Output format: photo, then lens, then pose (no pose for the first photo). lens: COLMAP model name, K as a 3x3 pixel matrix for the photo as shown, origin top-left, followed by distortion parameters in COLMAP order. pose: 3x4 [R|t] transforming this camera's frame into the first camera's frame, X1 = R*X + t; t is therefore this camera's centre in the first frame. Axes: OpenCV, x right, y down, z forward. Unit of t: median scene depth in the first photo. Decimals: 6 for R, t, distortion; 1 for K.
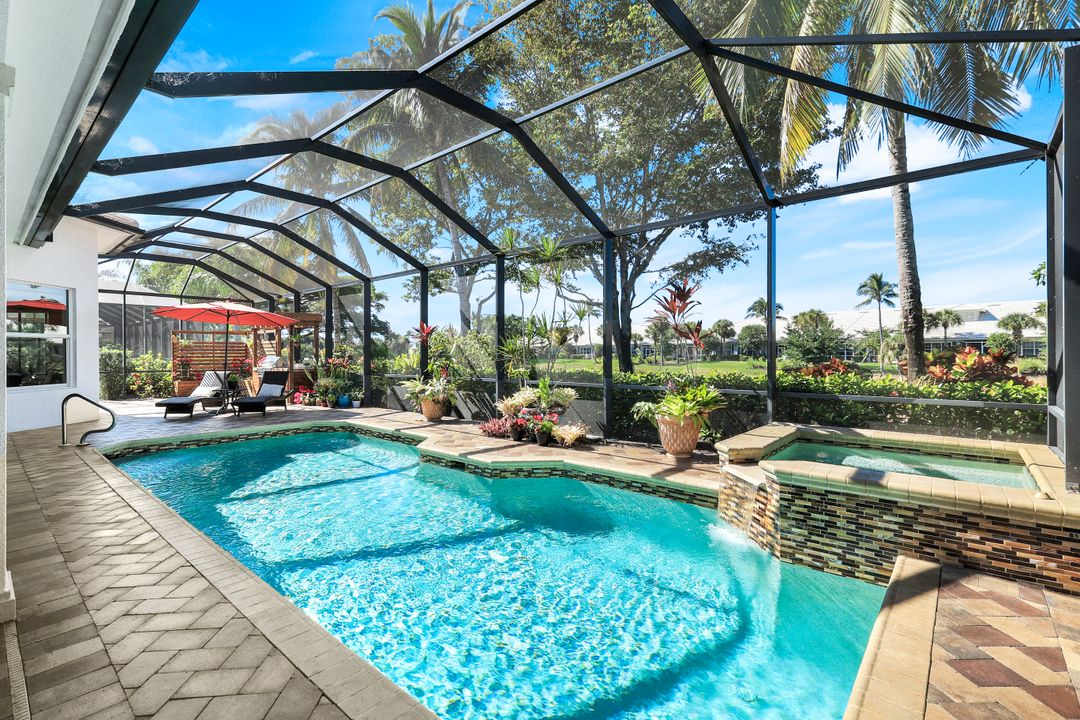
lens RADIAL K [[493.7, 0, 540.7], [0, 493.7, 356.6], [0, 0, 1]] dist [0.036729, -0.001399]
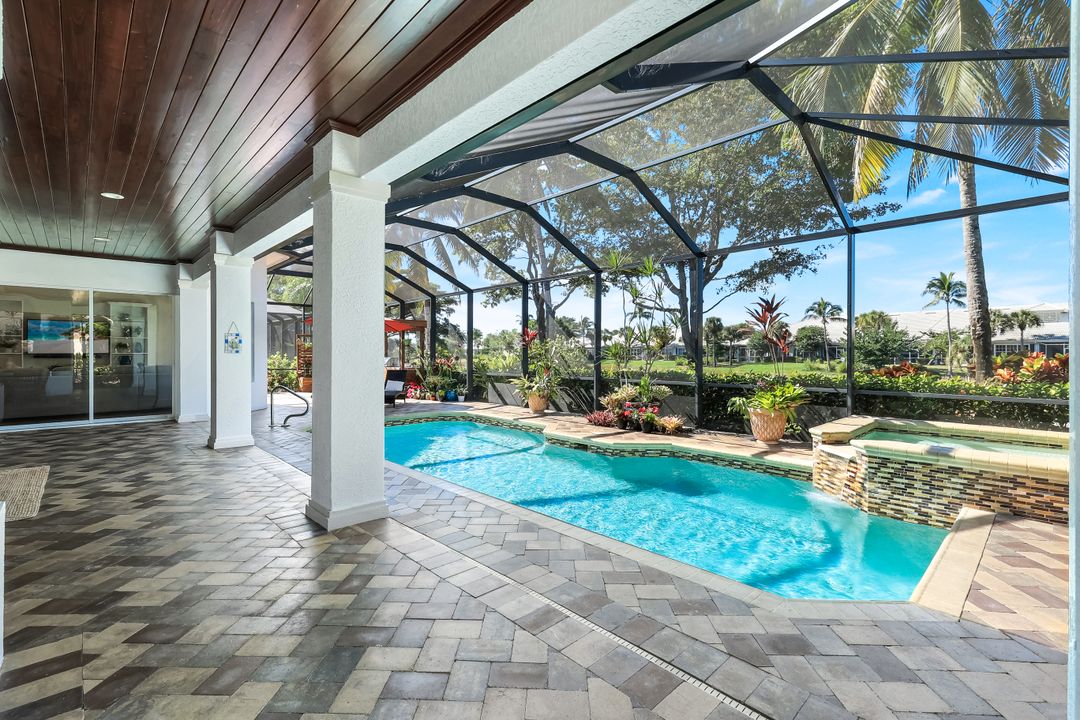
lens RADIAL K [[493.7, 0, 543.3], [0, 493.7, 357.9], [0, 0, 1]] dist [0.036729, -0.001399]
pose [[0.996705, 0.004527, -0.080988, -0.159030], [-0.004384, 0.999989, 0.001932, -0.004168], [0.080996, -0.001571, 0.996713, -0.232411]]
